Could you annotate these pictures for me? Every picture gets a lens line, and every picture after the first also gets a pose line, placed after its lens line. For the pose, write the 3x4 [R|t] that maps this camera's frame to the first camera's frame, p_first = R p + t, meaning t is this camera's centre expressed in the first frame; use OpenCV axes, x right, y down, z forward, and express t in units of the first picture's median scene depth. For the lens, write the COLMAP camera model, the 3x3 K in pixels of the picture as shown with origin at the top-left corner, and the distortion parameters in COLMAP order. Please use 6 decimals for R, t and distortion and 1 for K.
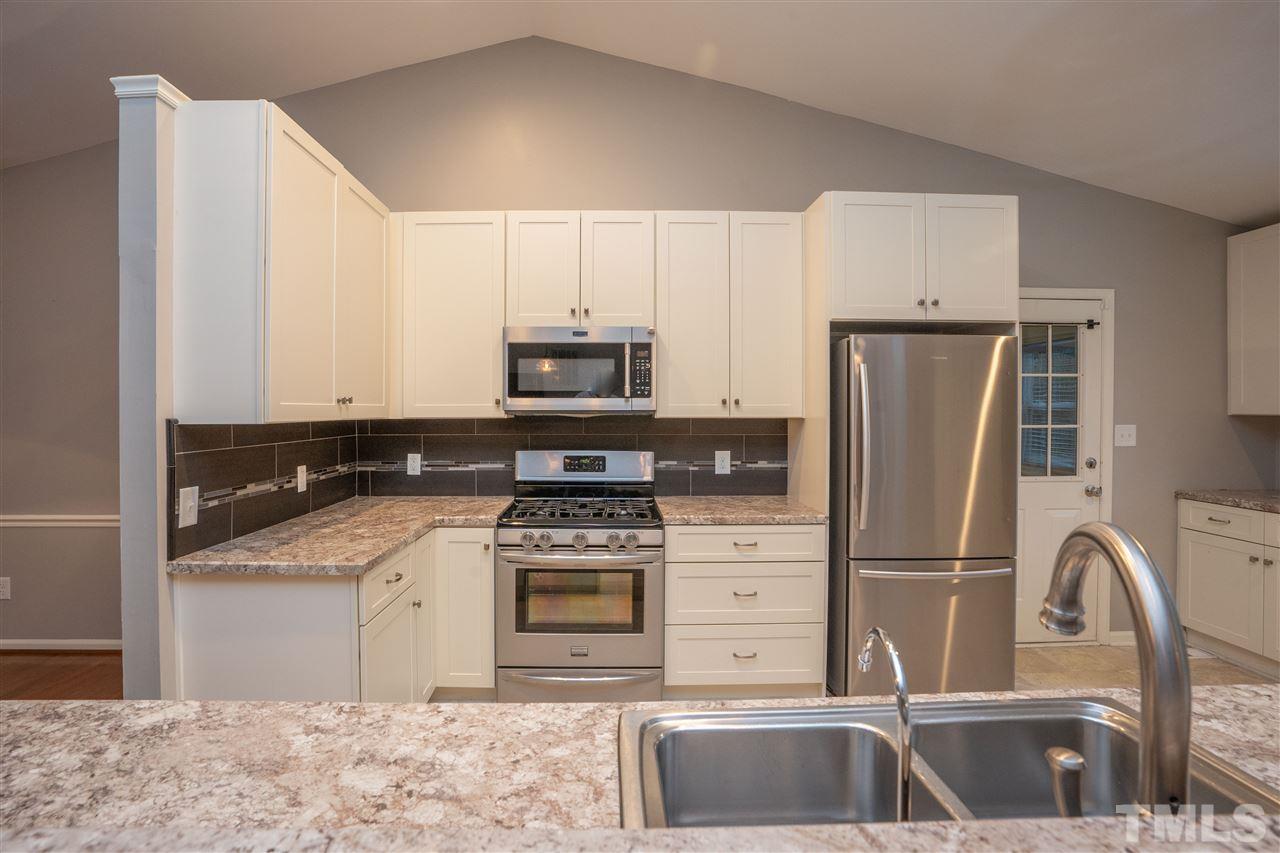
lens RADIAL K [[605.5, 0, 616.5], [0, 605.5, 416.1], [0, 0, 1]] dist [-0.067469, 0.026061]
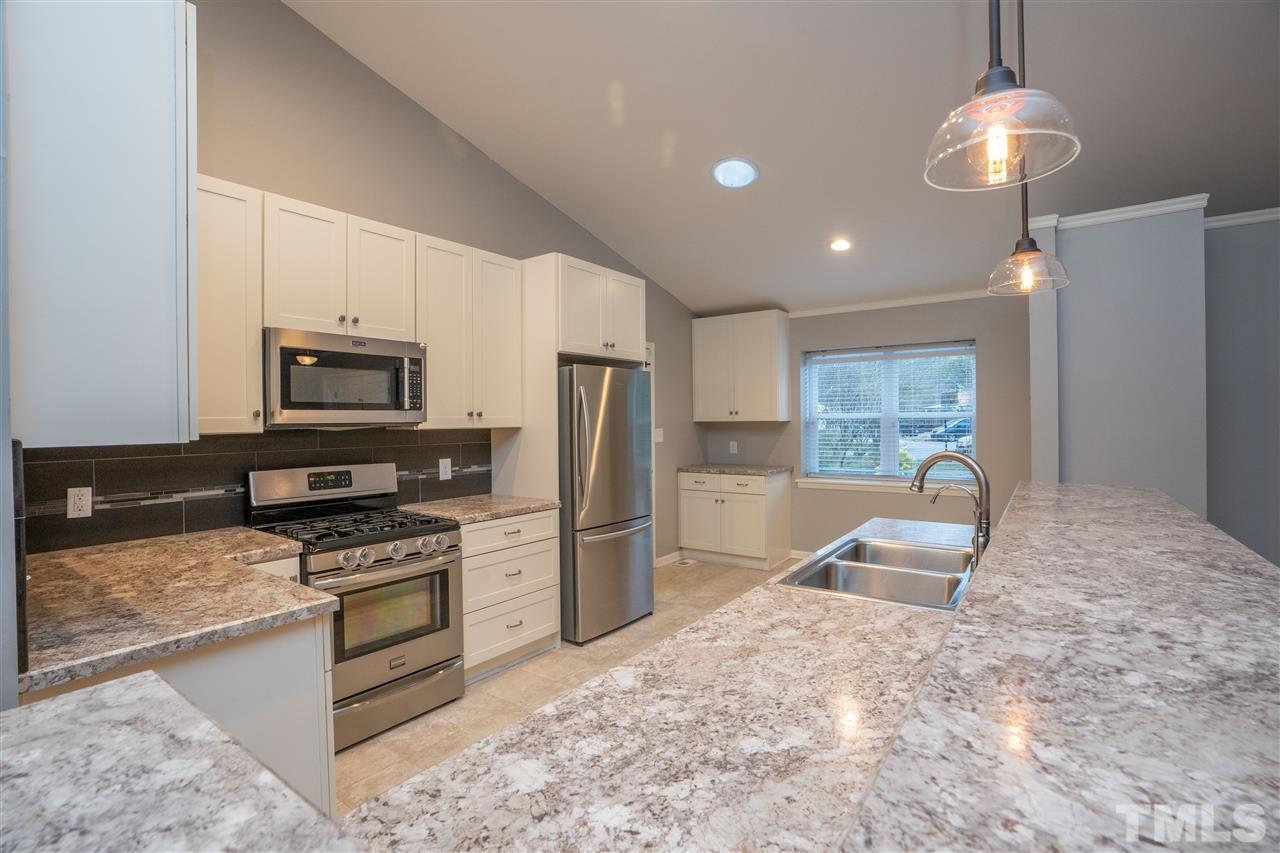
lens RADIAL K [[593.9, 0, 640.0], [0, 593.9, 426.5], [0, 0, 1]] dist [-0.064830, 0.025051]
pose [[0.594579, -0.014817, 0.803901, -0.548297], [0.018080, 0.999824, 0.005056, -0.000216], [-0.803834, 0.011529, 0.594742, 0.084115]]
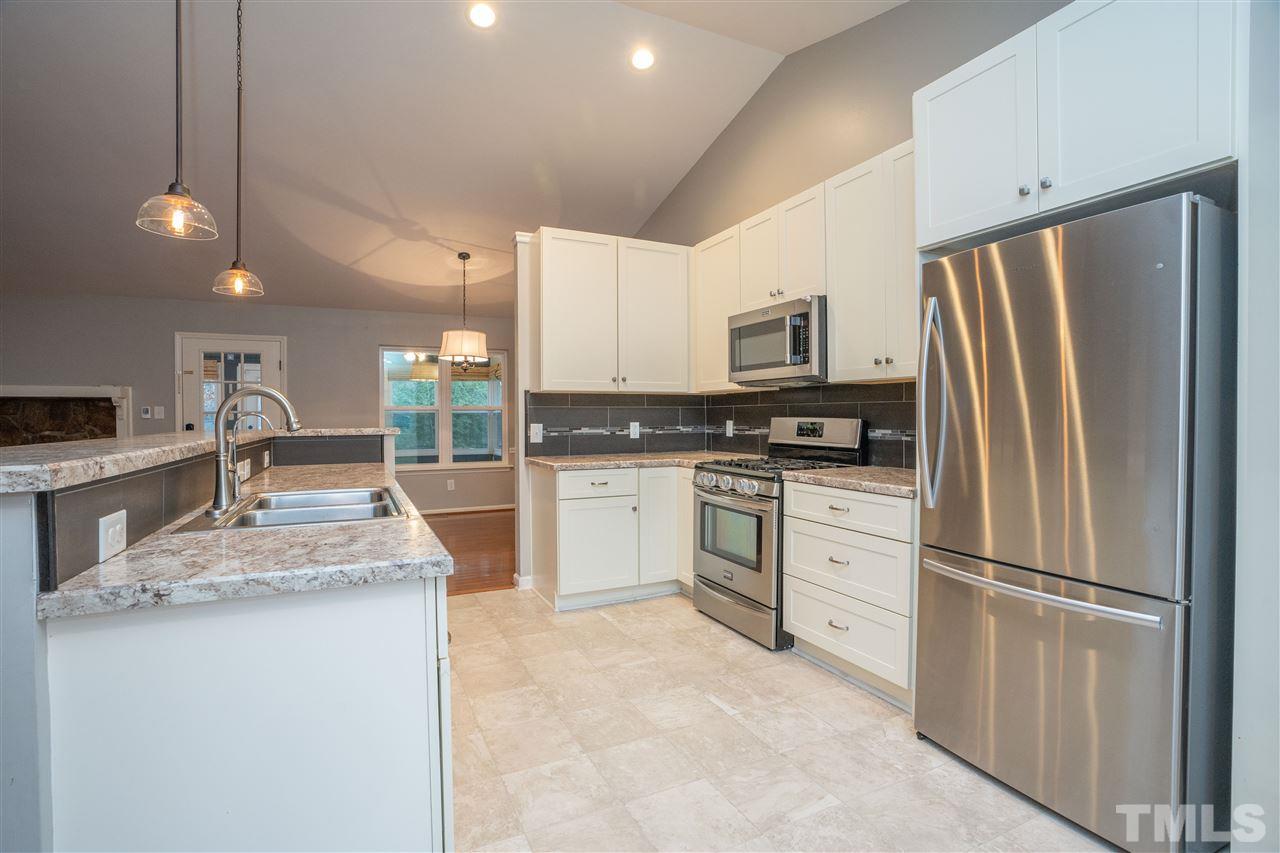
lens RADIAL K [[593.9, 0, 640.0], [0, 593.9, 426.5], [0, 0, 1]] dist [-0.064830, 0.025051]
pose [[0.424007, 0.014228, -0.905547, 0.869120], [-0.005966, 0.999899, 0.012917, 0.068206], [0.905639, -0.000074, 0.424049, 0.301068]]
